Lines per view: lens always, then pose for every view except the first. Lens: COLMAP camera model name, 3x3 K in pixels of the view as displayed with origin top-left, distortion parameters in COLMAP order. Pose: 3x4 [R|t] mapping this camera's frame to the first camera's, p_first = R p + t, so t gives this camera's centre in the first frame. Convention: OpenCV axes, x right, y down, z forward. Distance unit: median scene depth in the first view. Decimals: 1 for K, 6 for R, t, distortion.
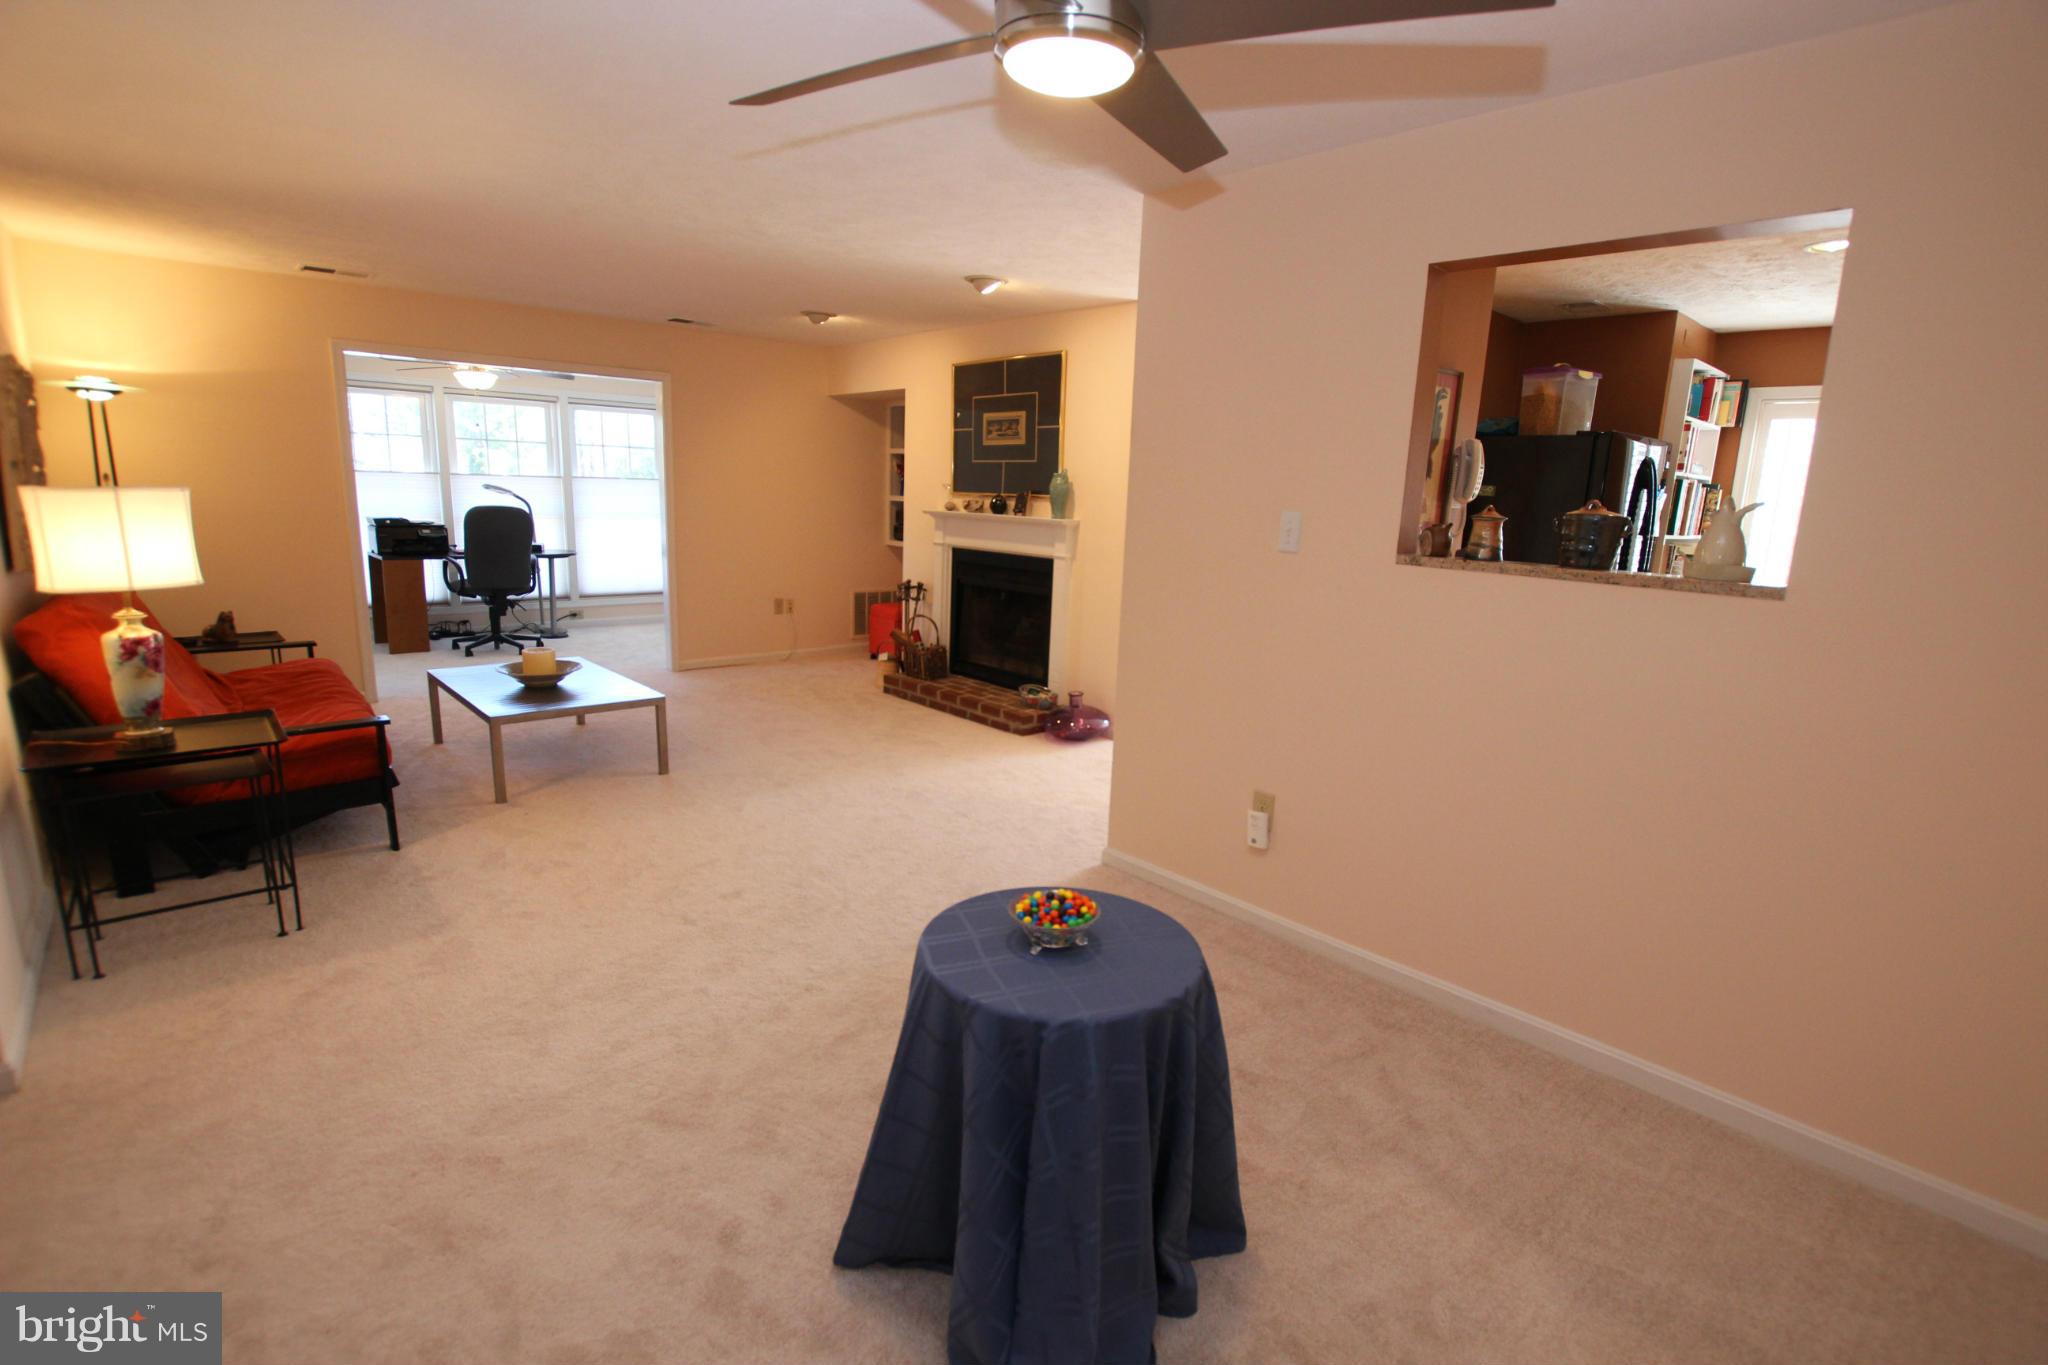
lens RADIAL K [[949.9, 0, 1033.5], [0, 949.9, 694.0], [0, 0, 1]] dist [-0.036406, 0.005072]
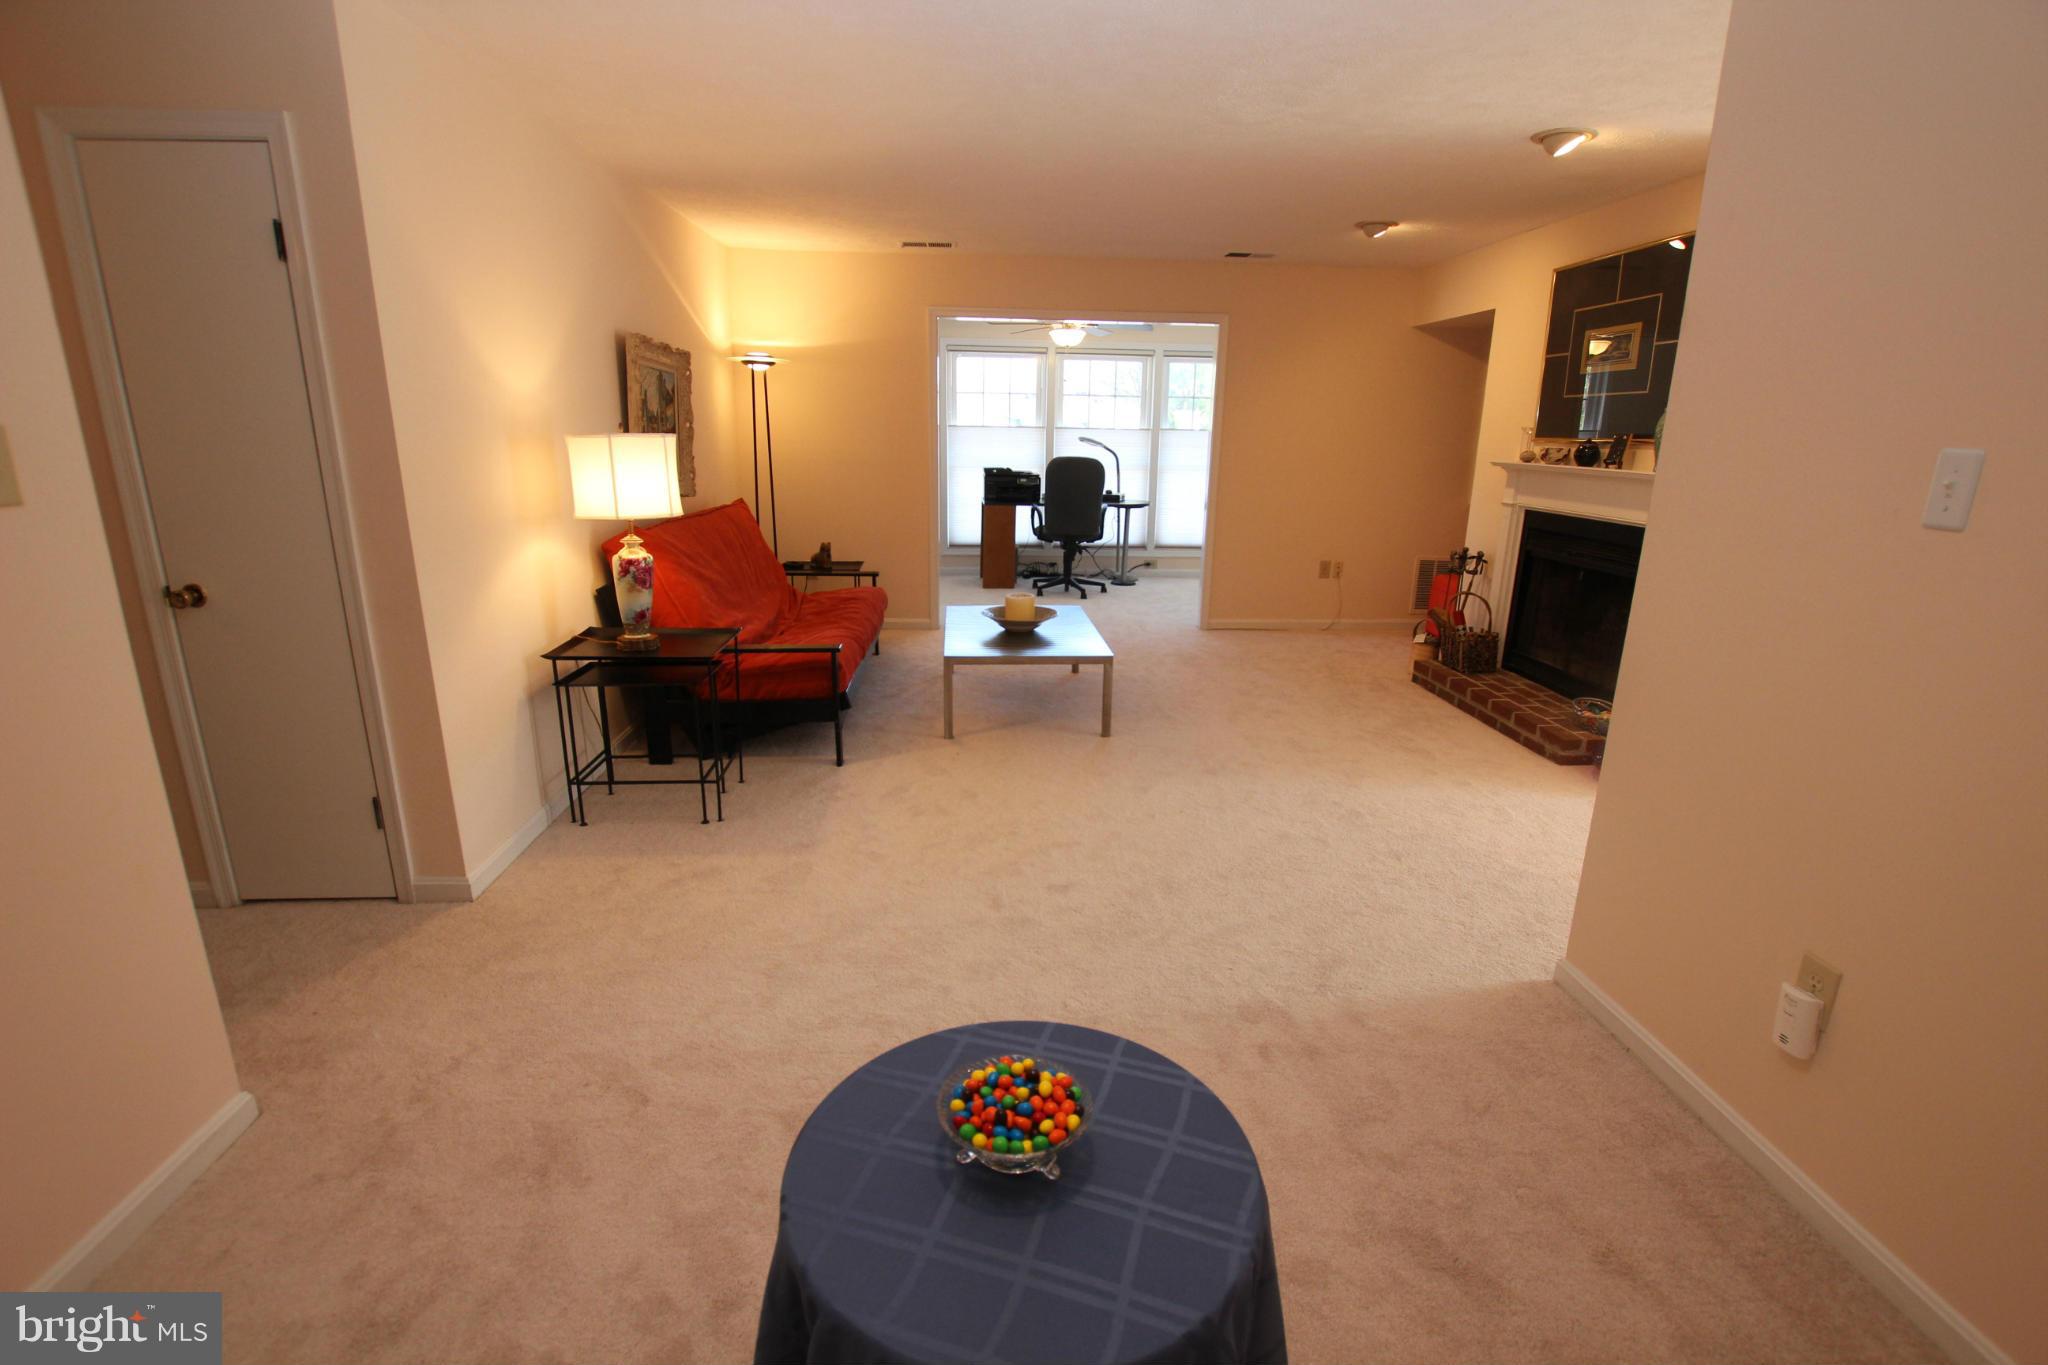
lens RADIAL K [[949.9, 0, 1033.5], [0, 949.9, 694.0], [0, 0, 1]] dist [-0.036406, 0.005072]
pose [[0.779757, 0.143588, -0.609395, 0.095317], [-0.117257, 0.989615, 0.083139, -0.021064], [0.615004, 0.006628, 0.788496, 0.143891]]
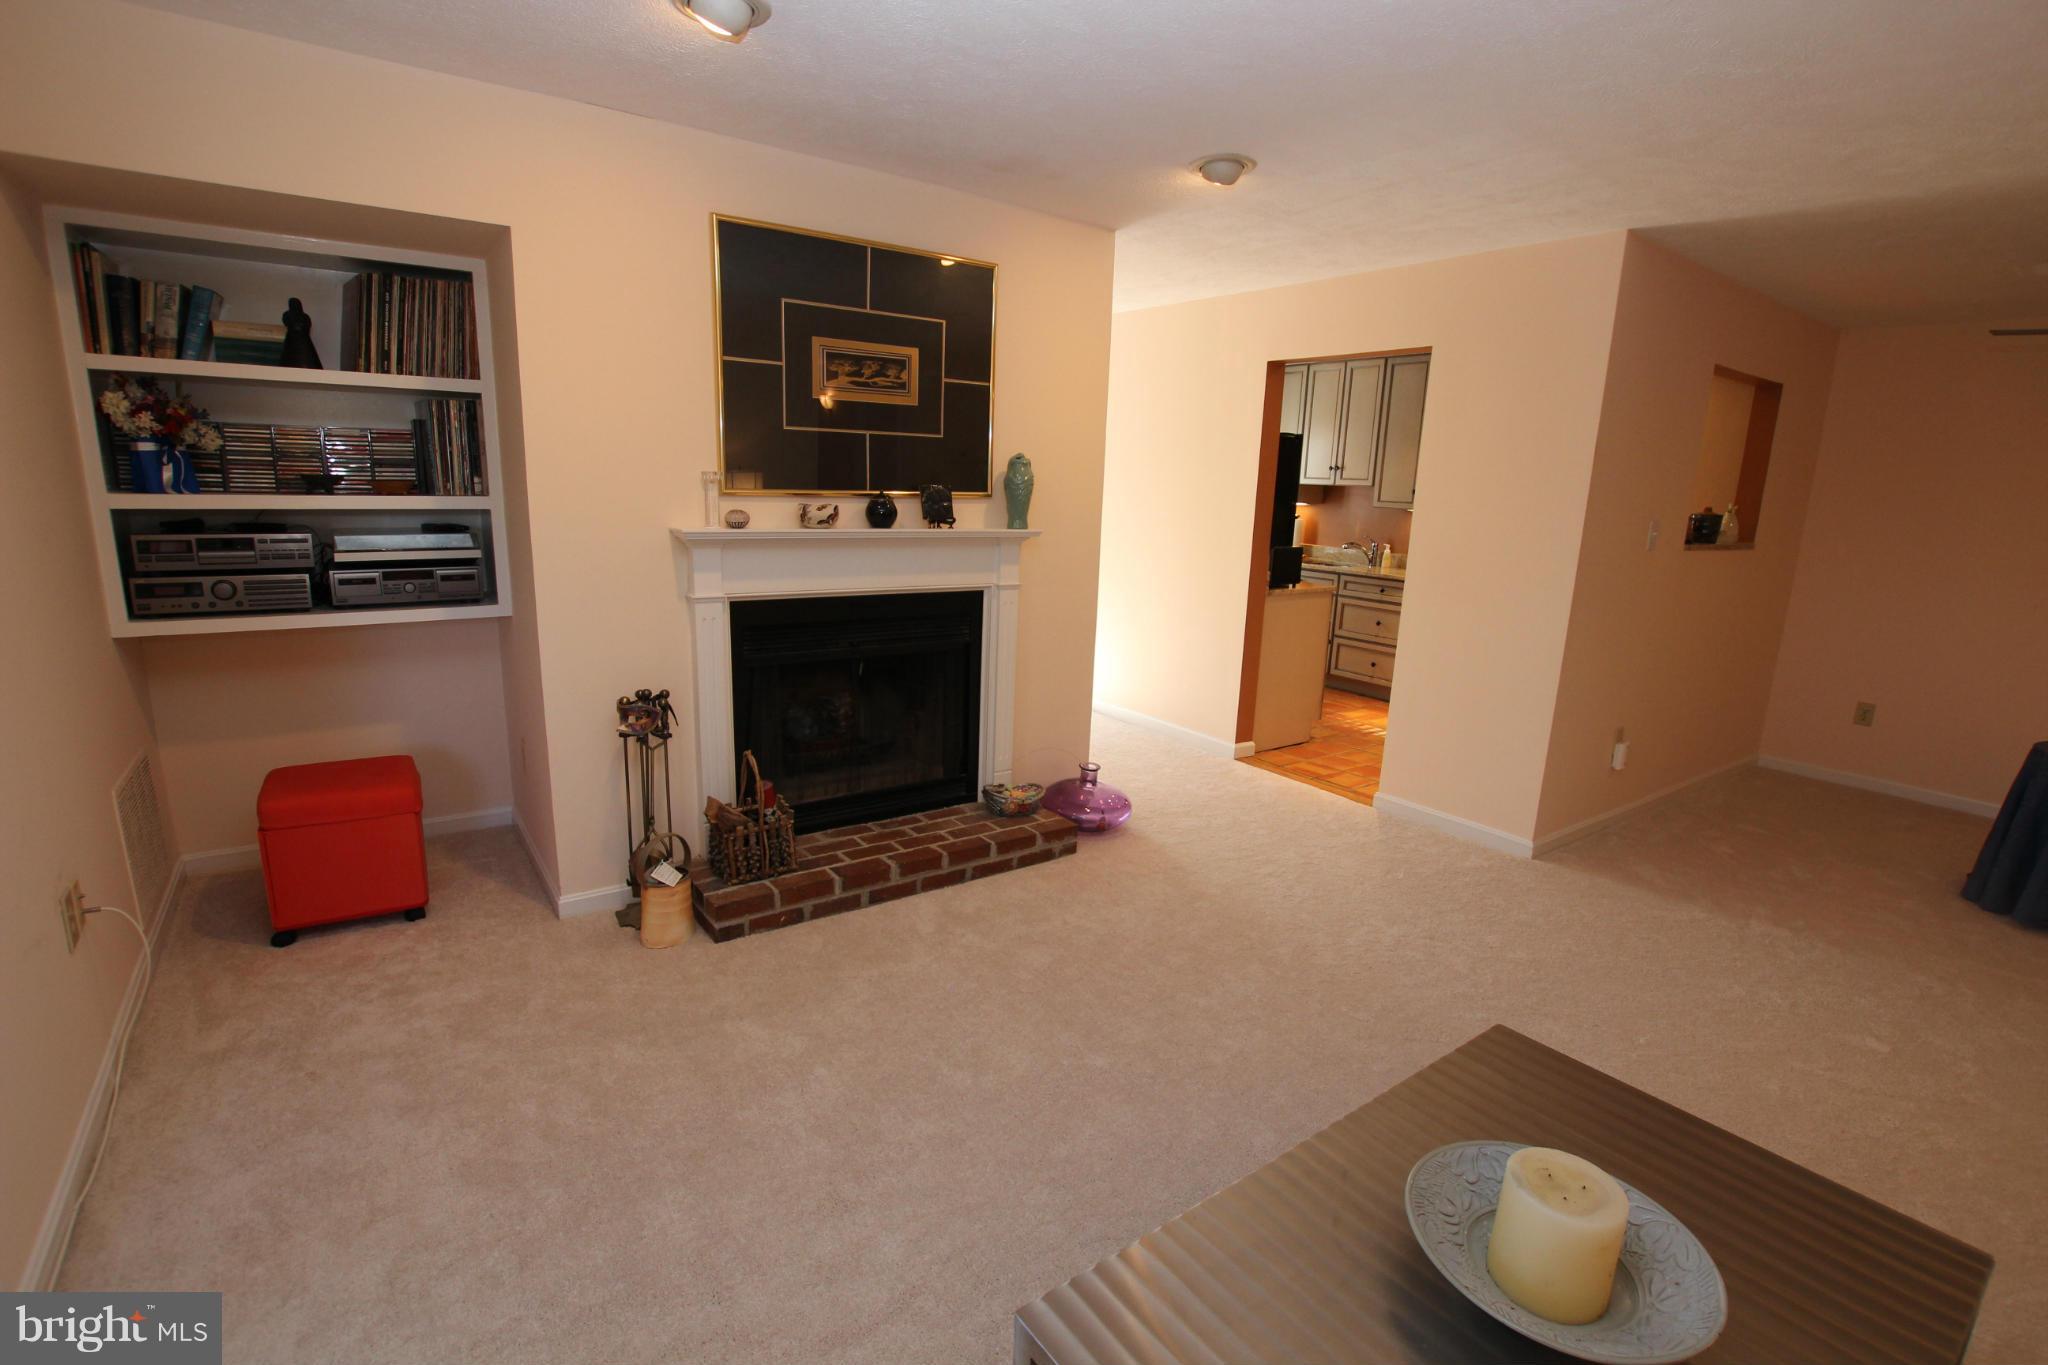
lens RADIAL K [[949.9, 0, 1033.5], [0, 949.9, 694.0], [0, 0, 1]] dist [-0.036406, 0.005072]
pose [[0.117832, -0.250307, 0.960969, -0.564197], [0.177638, 0.957415, 0.227600, -0.197812], [-0.977016, 0.143887, 0.157278, 0.800808]]
